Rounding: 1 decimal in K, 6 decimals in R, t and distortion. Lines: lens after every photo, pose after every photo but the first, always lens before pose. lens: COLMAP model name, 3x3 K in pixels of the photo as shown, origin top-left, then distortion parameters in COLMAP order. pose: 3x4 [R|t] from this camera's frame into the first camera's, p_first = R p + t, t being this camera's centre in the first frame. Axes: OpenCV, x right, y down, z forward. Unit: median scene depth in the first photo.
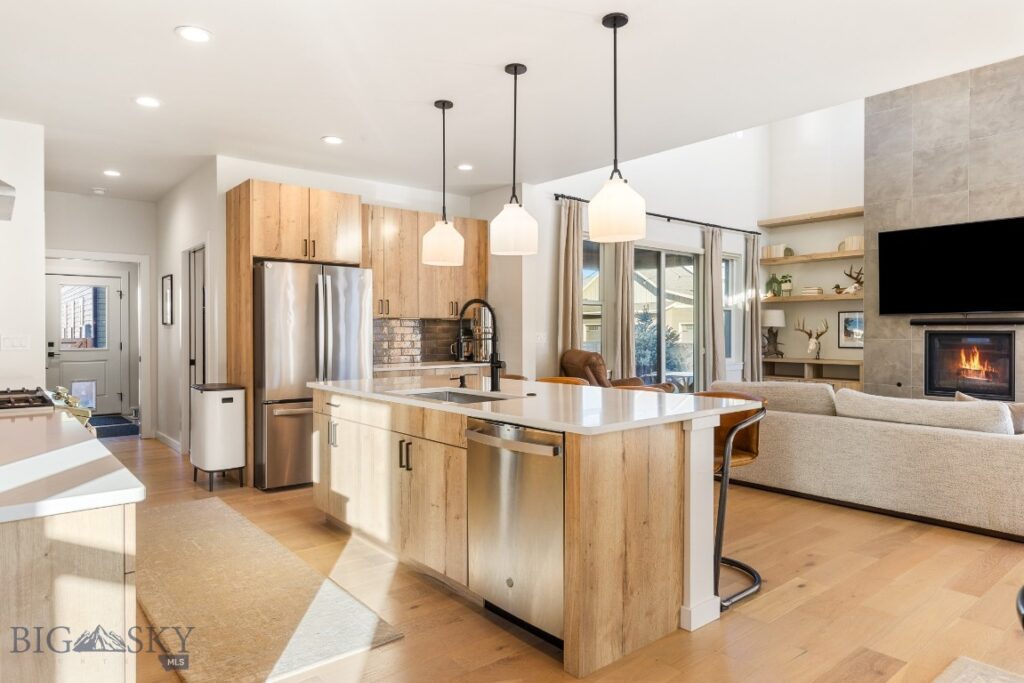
lens RADIAL K [[633.0, 0, 513.4], [0, 633.0, 337.8], [0, 0, 1]] dist [-0.000642, 0.002731]
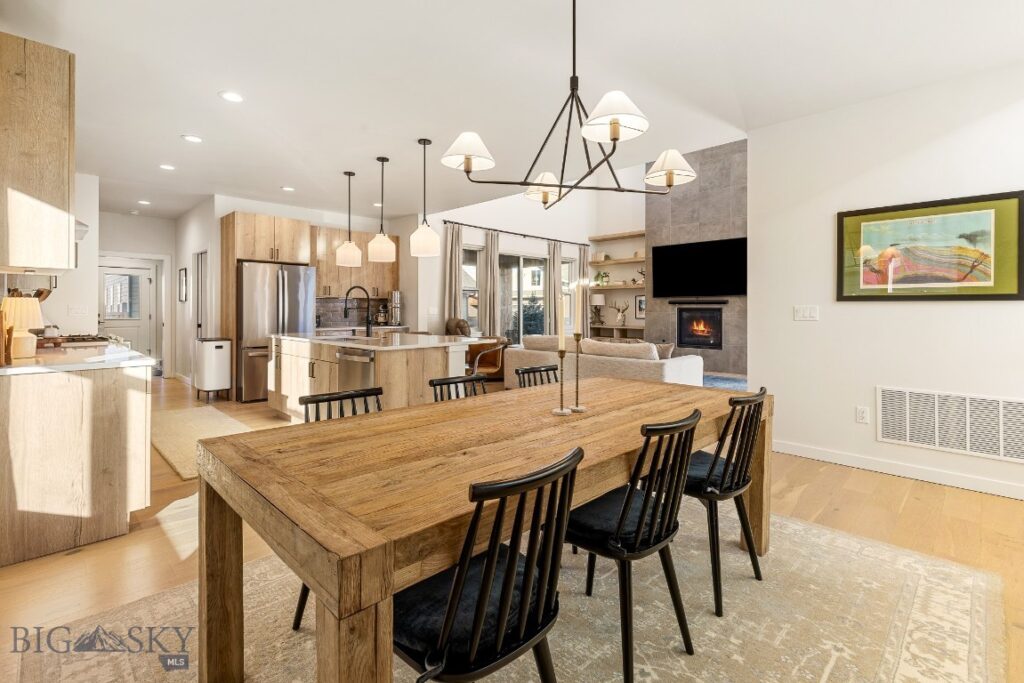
lens RADIAL K [[473.8, 0, 513.7], [0, 473.8, 311.3], [0, 0, 1]] dist [0.003139, -0.000408]
pose [[0.995306, 0.002465, 0.096743, 0.122221], [-0.001648, 0.999962, -0.008520, 0.010659], [-0.096761, 0.008321, 0.995273, -0.190365]]
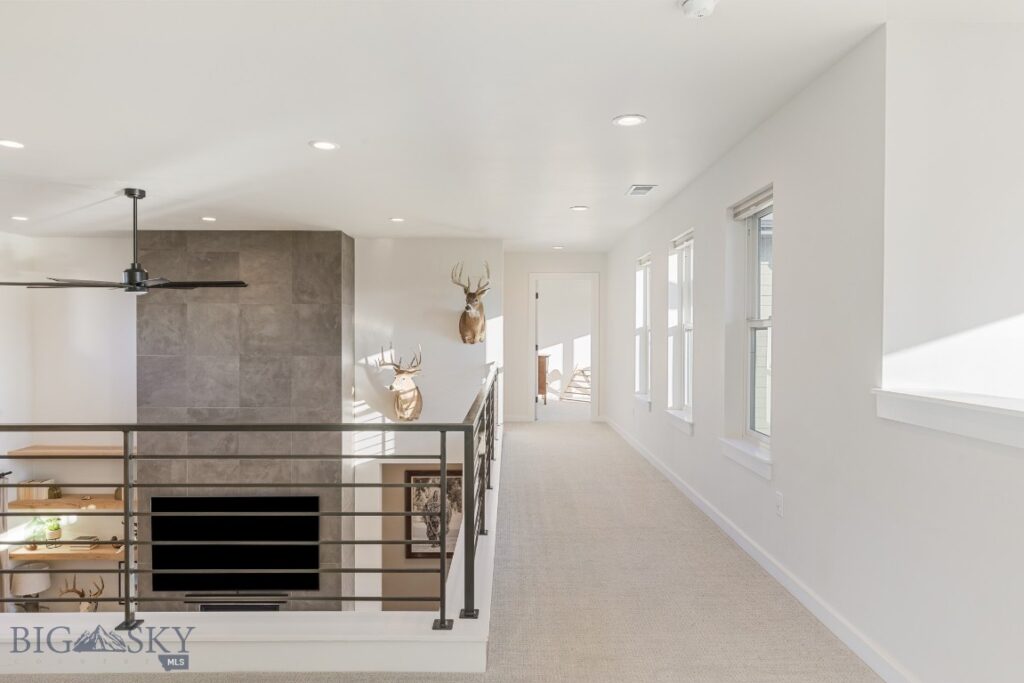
lens RADIAL K [[633.0, 0, 513.7], [0, 633.0, 340.9], [0, 0, 1]] dist [-0.000642, 0.002731]
pose [[0.628567, -0.006907, 0.777725, 0.241928], [0.006567, 0.999972, 0.003574, -0.431381], [-0.777728, 0.002861, 0.628595, 0.071449]]
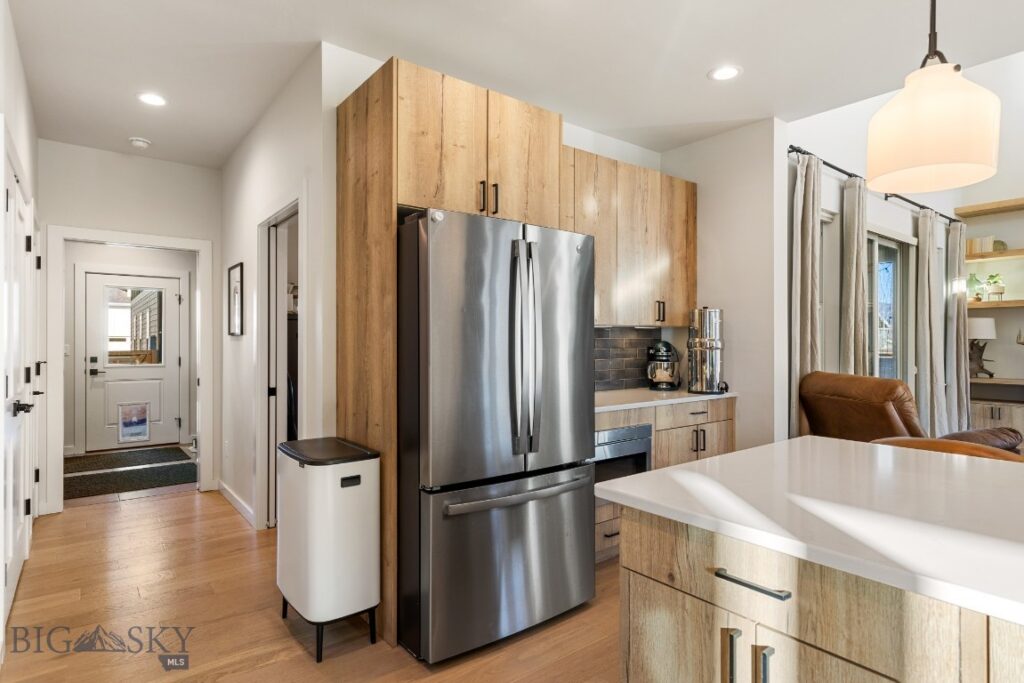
lens RADIAL K [[554.7, 0, 511.8], [0, 554.7, 342.9], [0, 0, 1]] dist [0.001009, 0.001582]
pose [[0.999375, 0.001470, -0.035333, -0.205481], [-0.001822, 0.999949, -0.009929, -0.006382], [0.035317, 0.009987, 0.999326, 0.372336]]
